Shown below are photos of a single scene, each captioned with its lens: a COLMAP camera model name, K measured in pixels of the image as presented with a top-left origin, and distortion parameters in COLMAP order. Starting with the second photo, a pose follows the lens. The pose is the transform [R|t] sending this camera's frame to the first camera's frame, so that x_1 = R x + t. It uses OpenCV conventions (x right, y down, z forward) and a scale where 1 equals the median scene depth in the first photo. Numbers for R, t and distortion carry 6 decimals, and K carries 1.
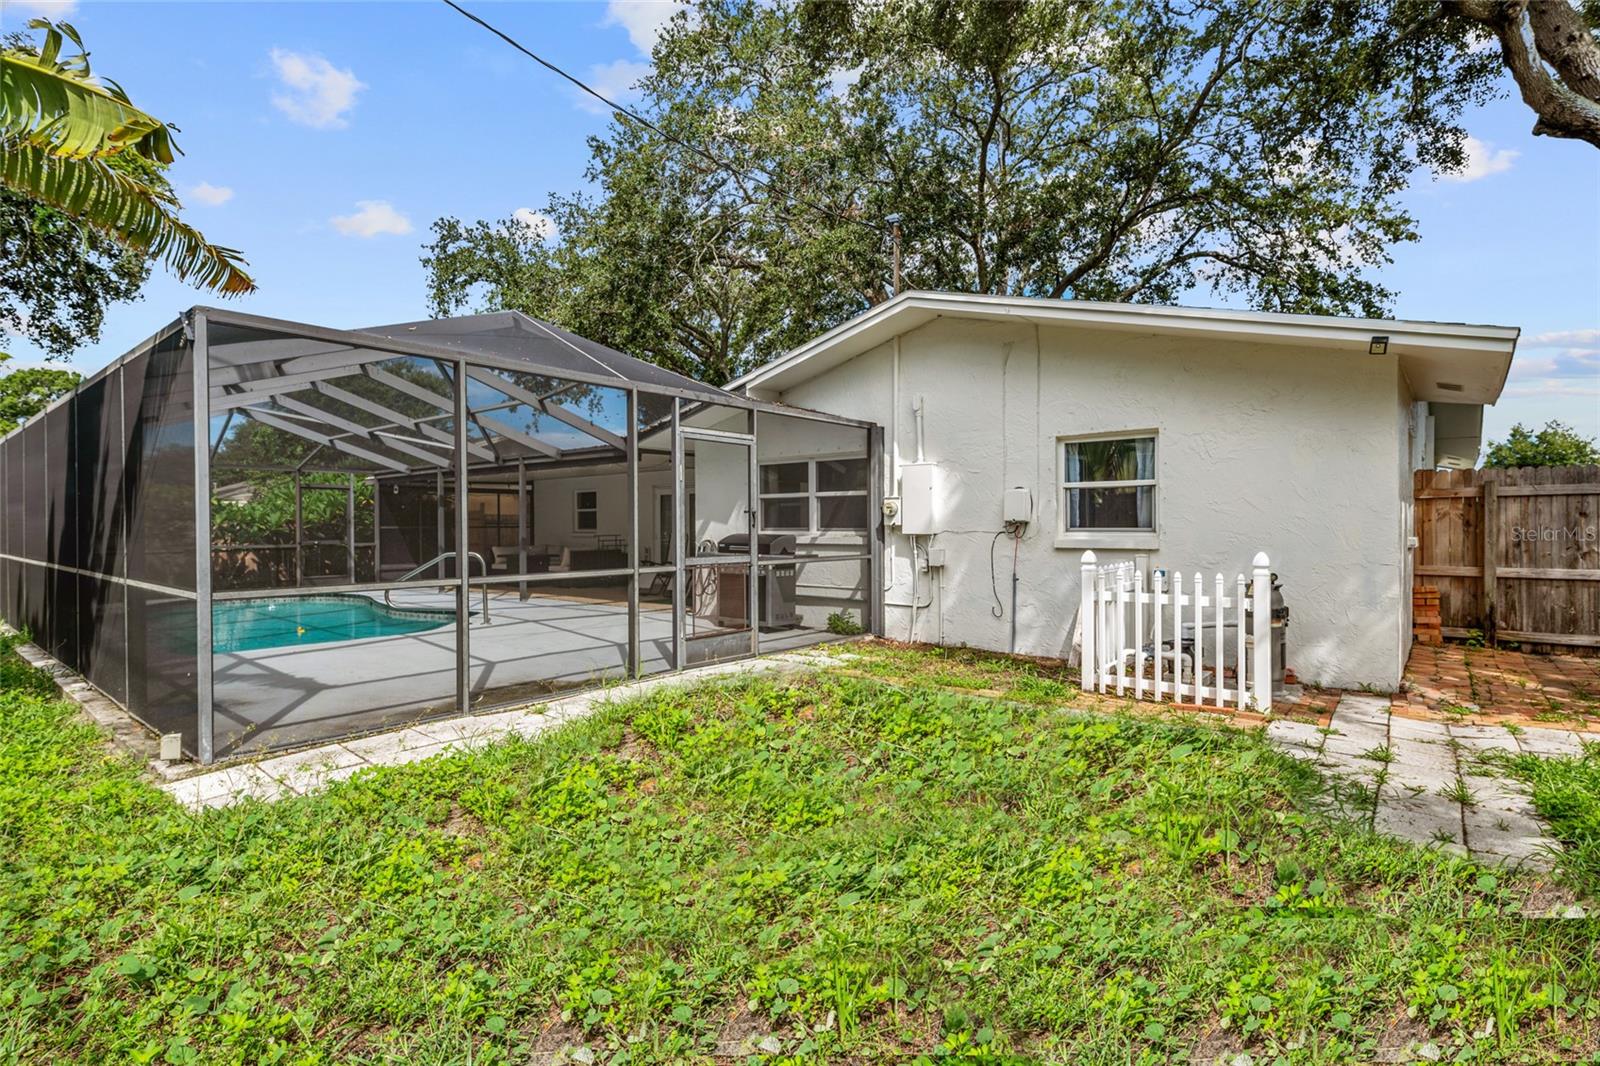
lens RADIAL K [[791.1, 0, 806.1], [0, 791.1, 526.1], [0, 0, 1]] dist [0.006638, -0.006565]
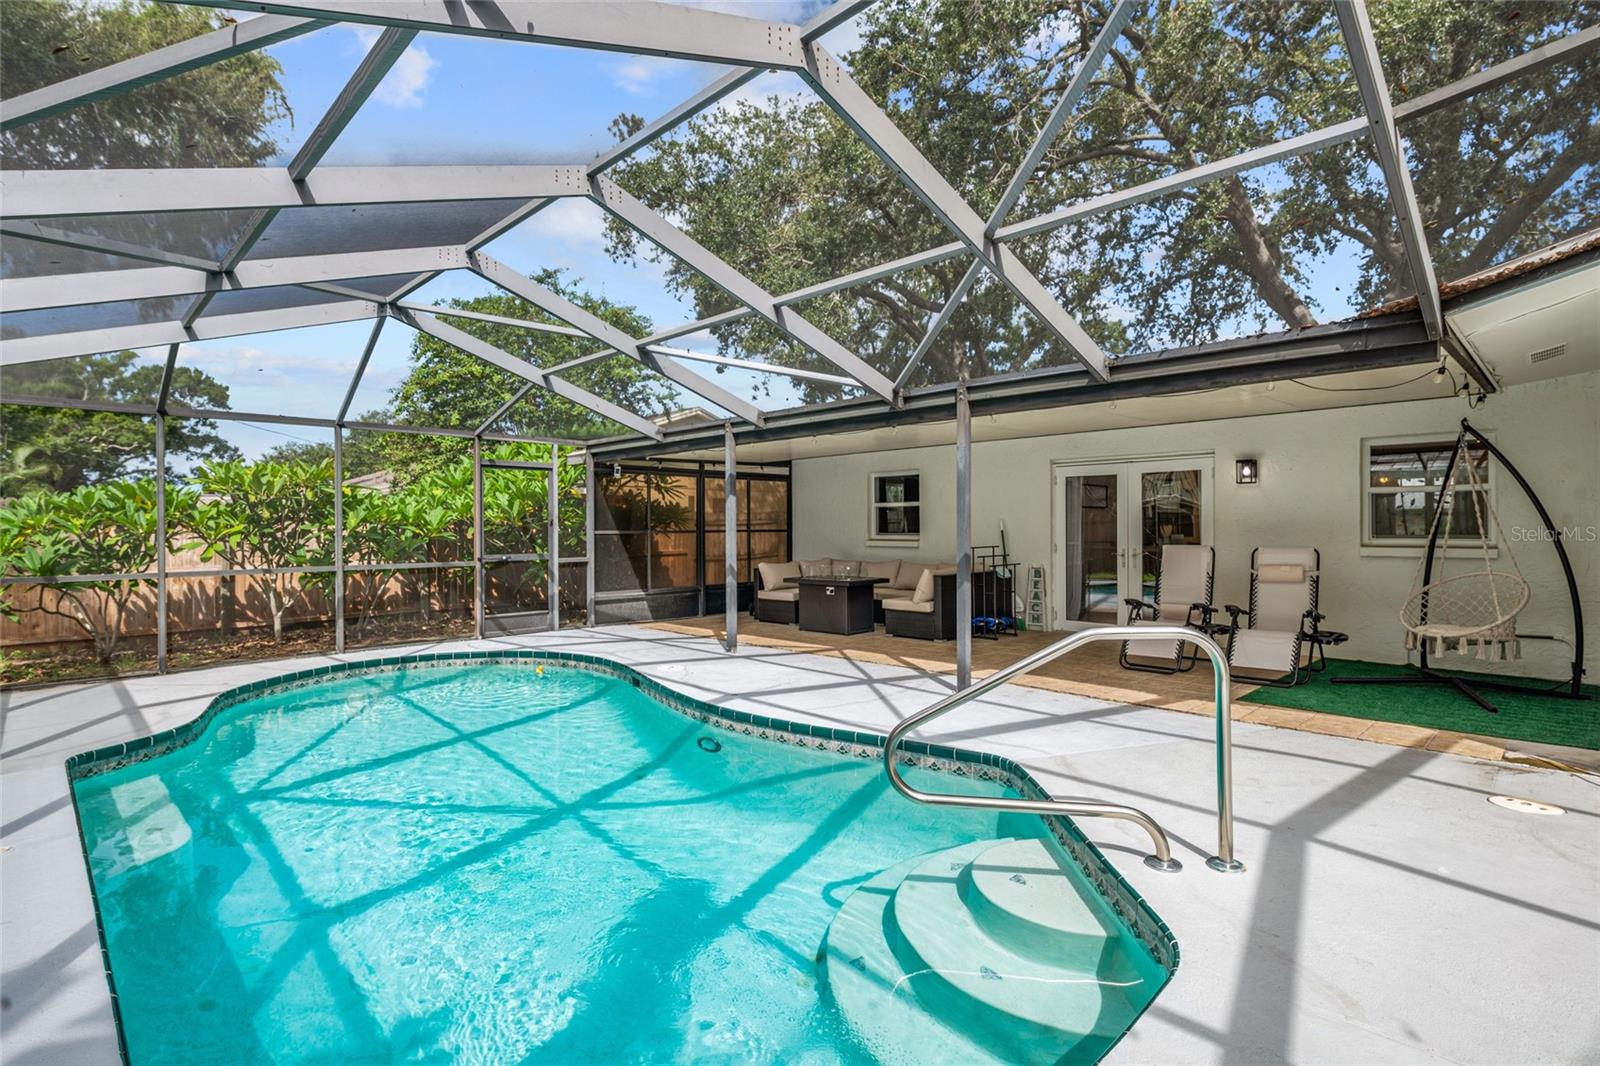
lens RADIAL K [[791.1, 0, 791.0], [0, 791.1, 524.9], [0, 0, 1]] dist [0.006638, -0.006565]
pose [[0.993966, 0.001928, -0.109669, -0.450341], [-0.002343, 0.999991, -0.003651, -0.003092], [0.109661, 0.003886, 0.993961, 0.572993]]
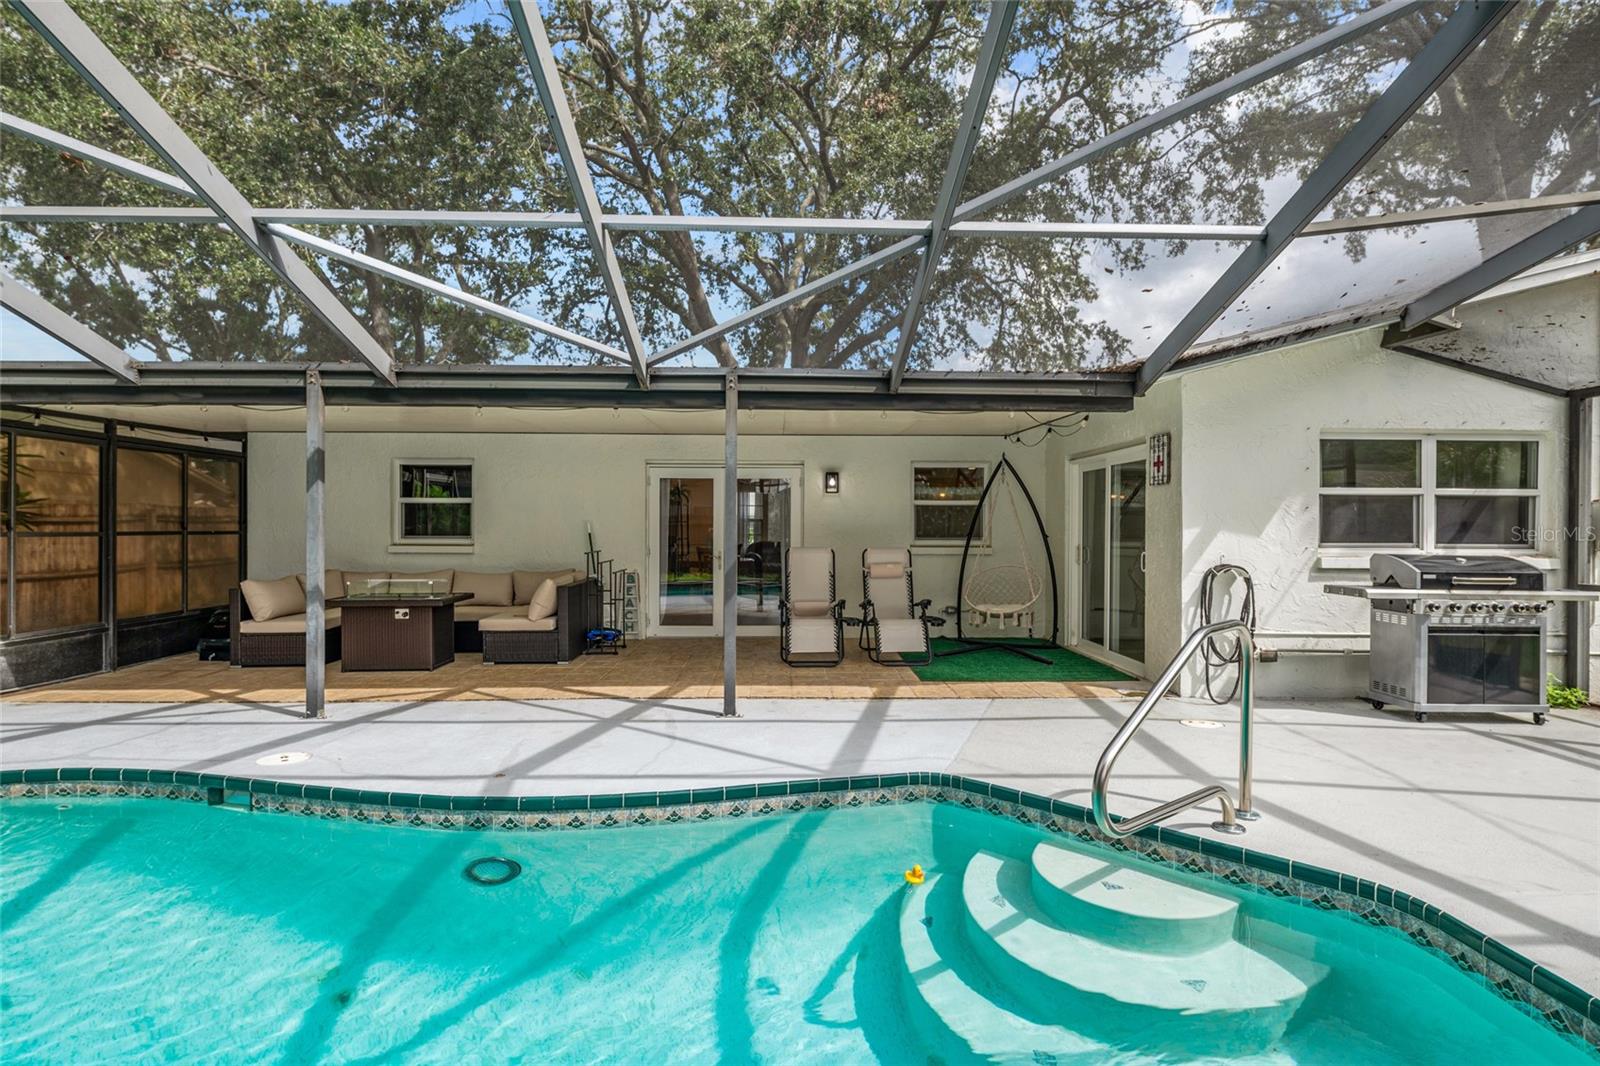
lens RADIAL K [[791.1, 0, 807.6], [0, 791.1, 528.7], [0, 0, 1]] dist [0.006638, -0.006565]
pose [[0.748348, 0.007807, 0.663260, -0.668799], [-0.006509, 0.999969, -0.004427, -0.003176], [-0.663274, -0.001004, 0.748376, 0.724022]]
